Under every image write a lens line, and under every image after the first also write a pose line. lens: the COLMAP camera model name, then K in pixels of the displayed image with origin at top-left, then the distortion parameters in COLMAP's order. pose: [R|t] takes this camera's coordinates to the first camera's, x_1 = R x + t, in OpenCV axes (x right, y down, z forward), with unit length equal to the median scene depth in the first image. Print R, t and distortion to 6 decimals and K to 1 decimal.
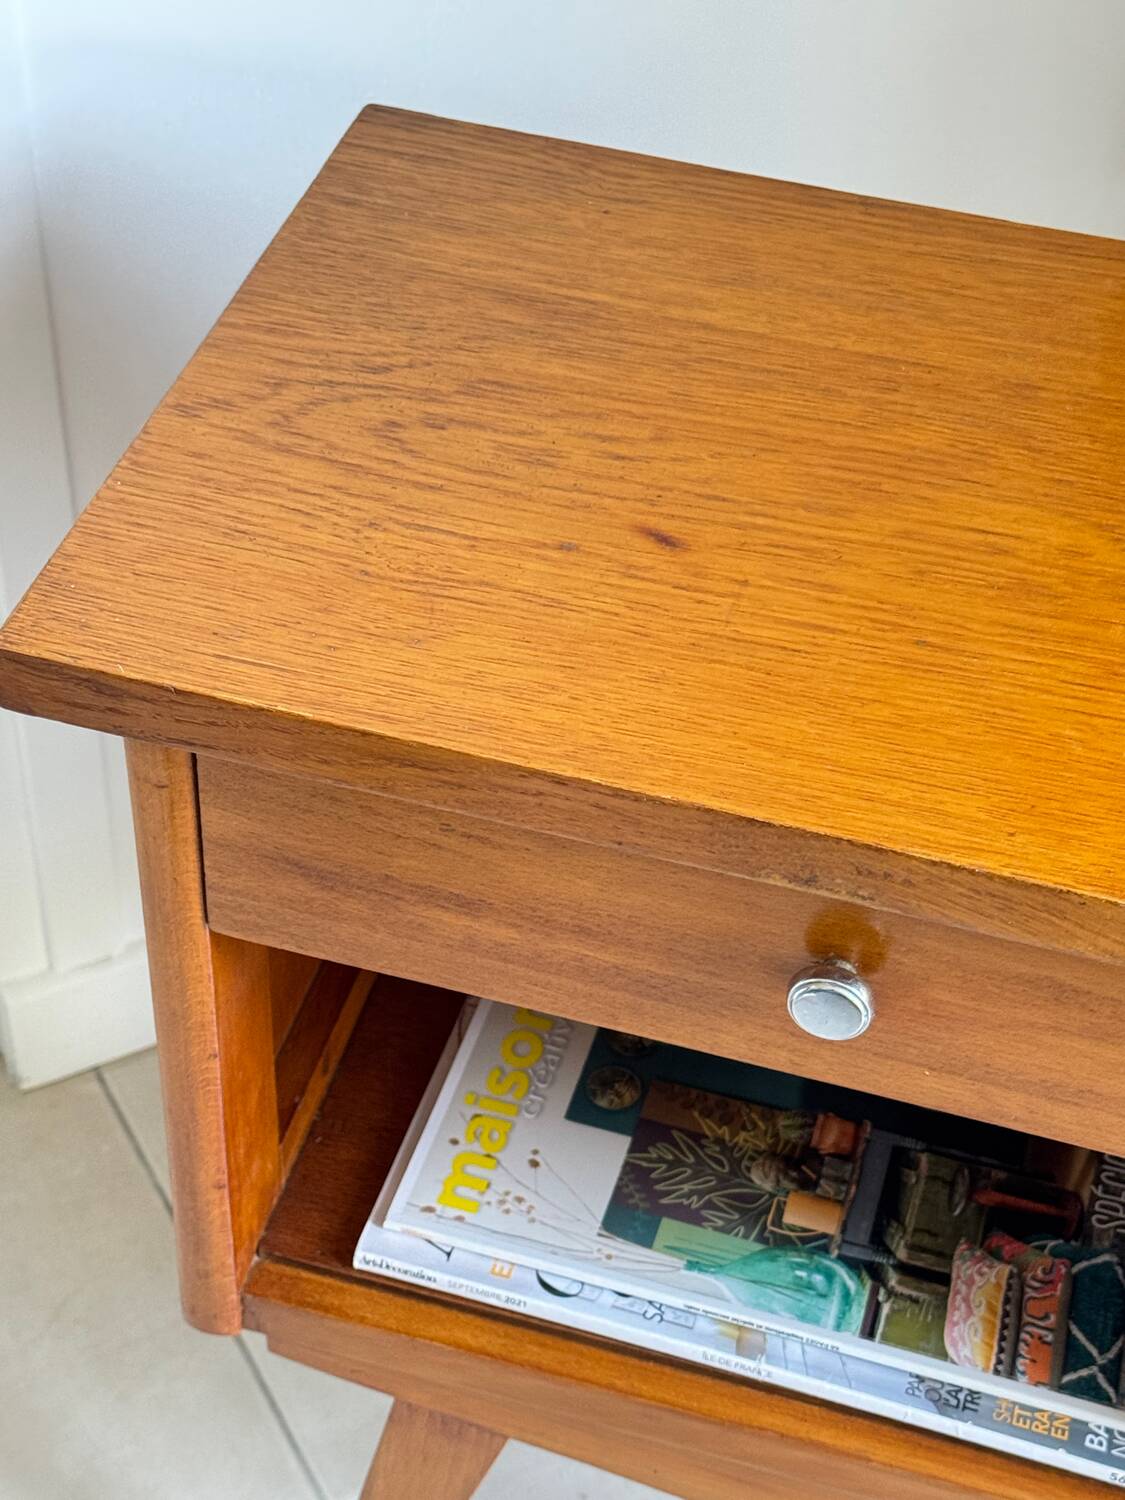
lens RADIAL K [[2690.7, 0, 516.6], [0, 2690.7, 720.9], [0, 0, 1]] dist [0.187054, 0.043998]
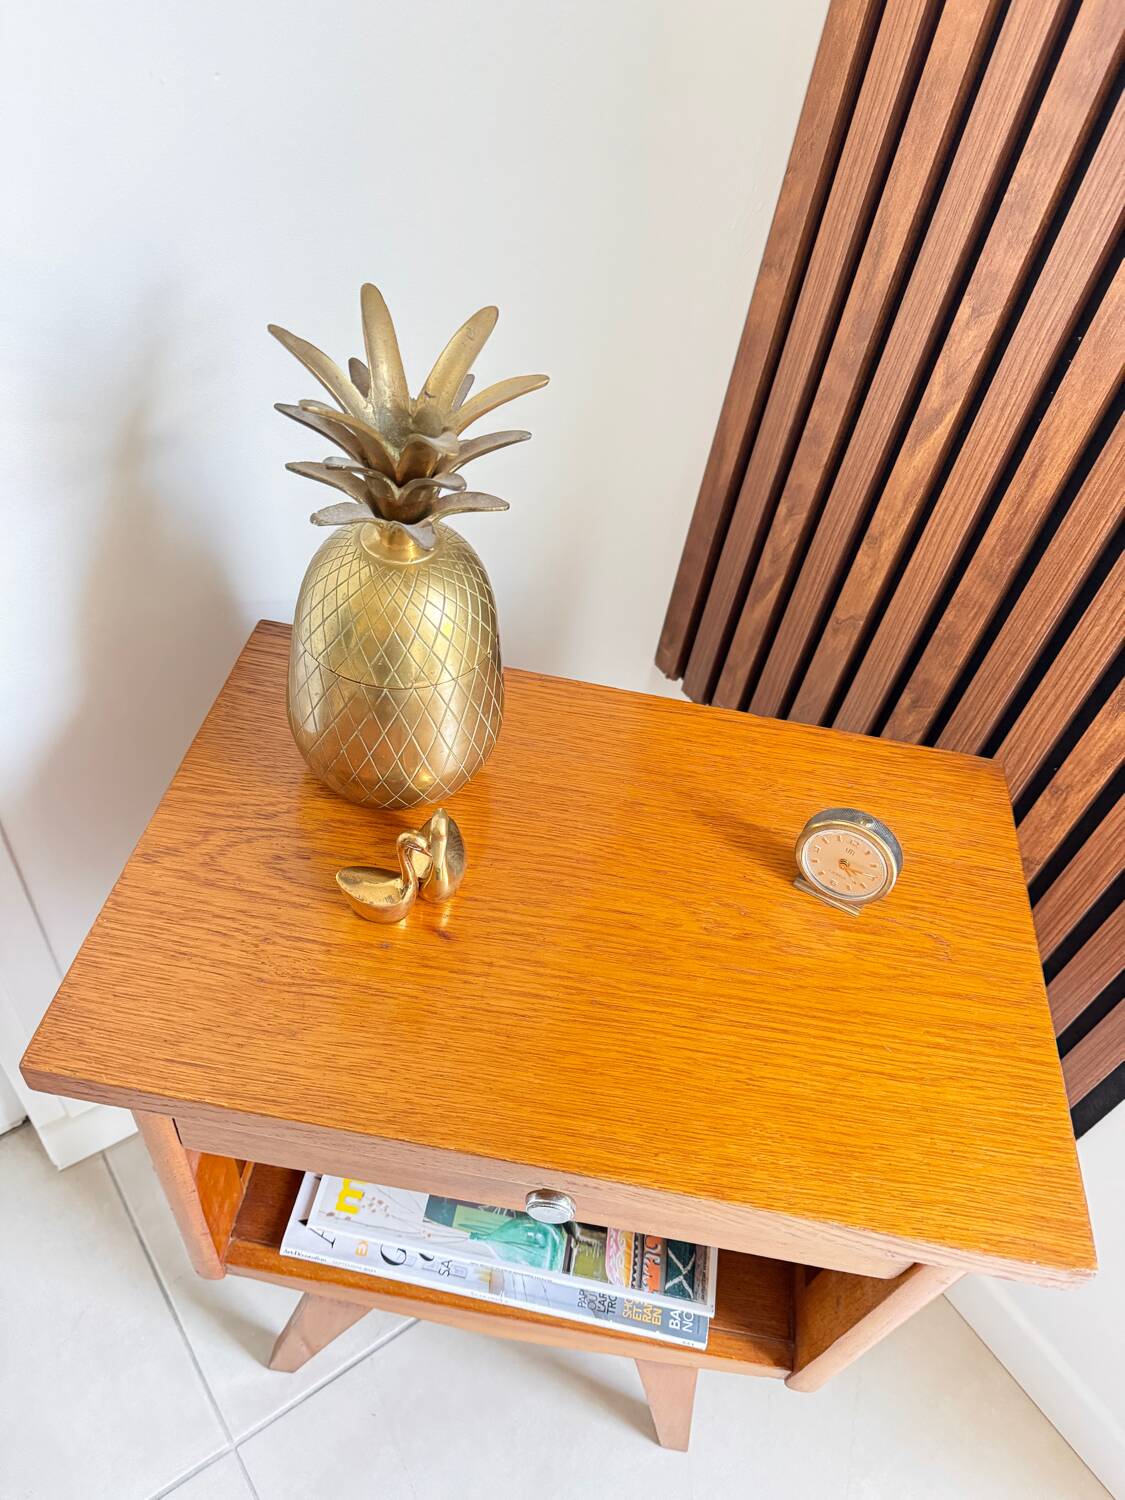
lens RADIAL K [[1080.5, 0, 559.0], [0, 1080.5, 749.3], [0, 0, 1]] dist [0.119359, -0.201859]
pose [[0.986008, -0.054353, 0.157590, 0.024530], [0.040628, 0.995199, 0.089042, -0.234887], [-0.161674, -0.081393, 0.983482, 0.306286]]
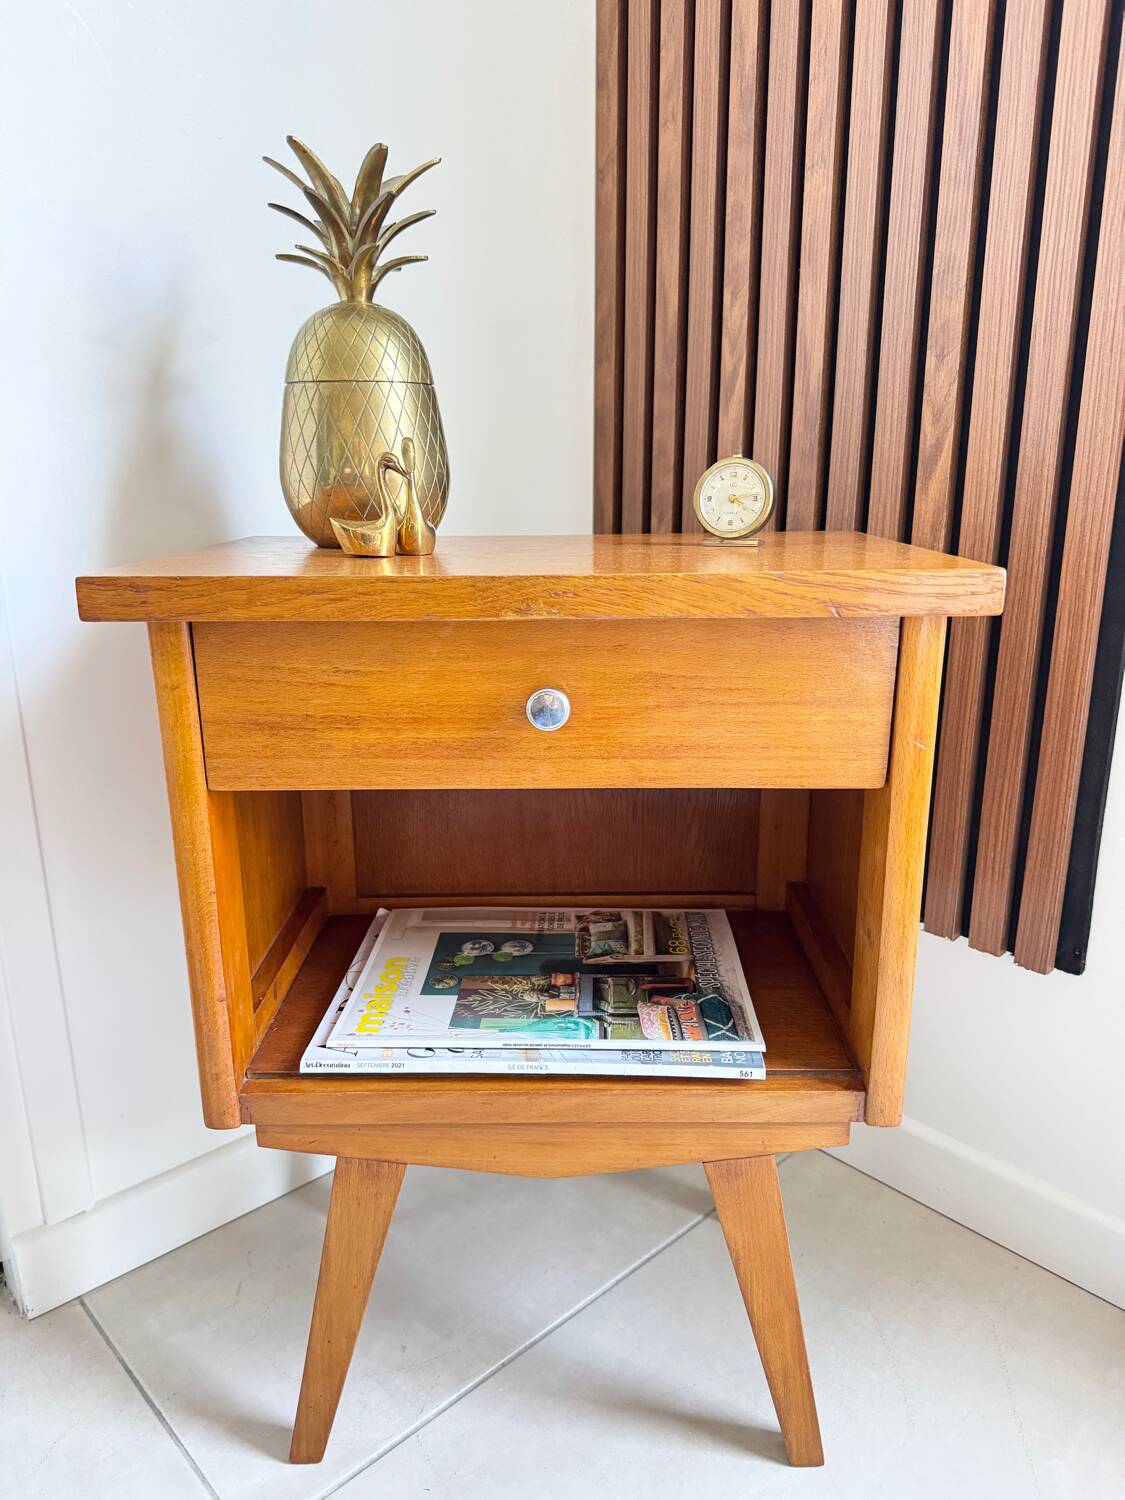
lens RADIAL K [[1080.5, 0, 559.0], [0, 1080.5, 749.3], [0, 0, 1]] dist [0.119359, -0.201859]
pose [[0.961395, -0.105612, 0.254098, -0.069904], [0.212544, 0.871497, -0.441948, 0.429801], [-0.174771, 0.478893, 0.860300, 0.309997]]
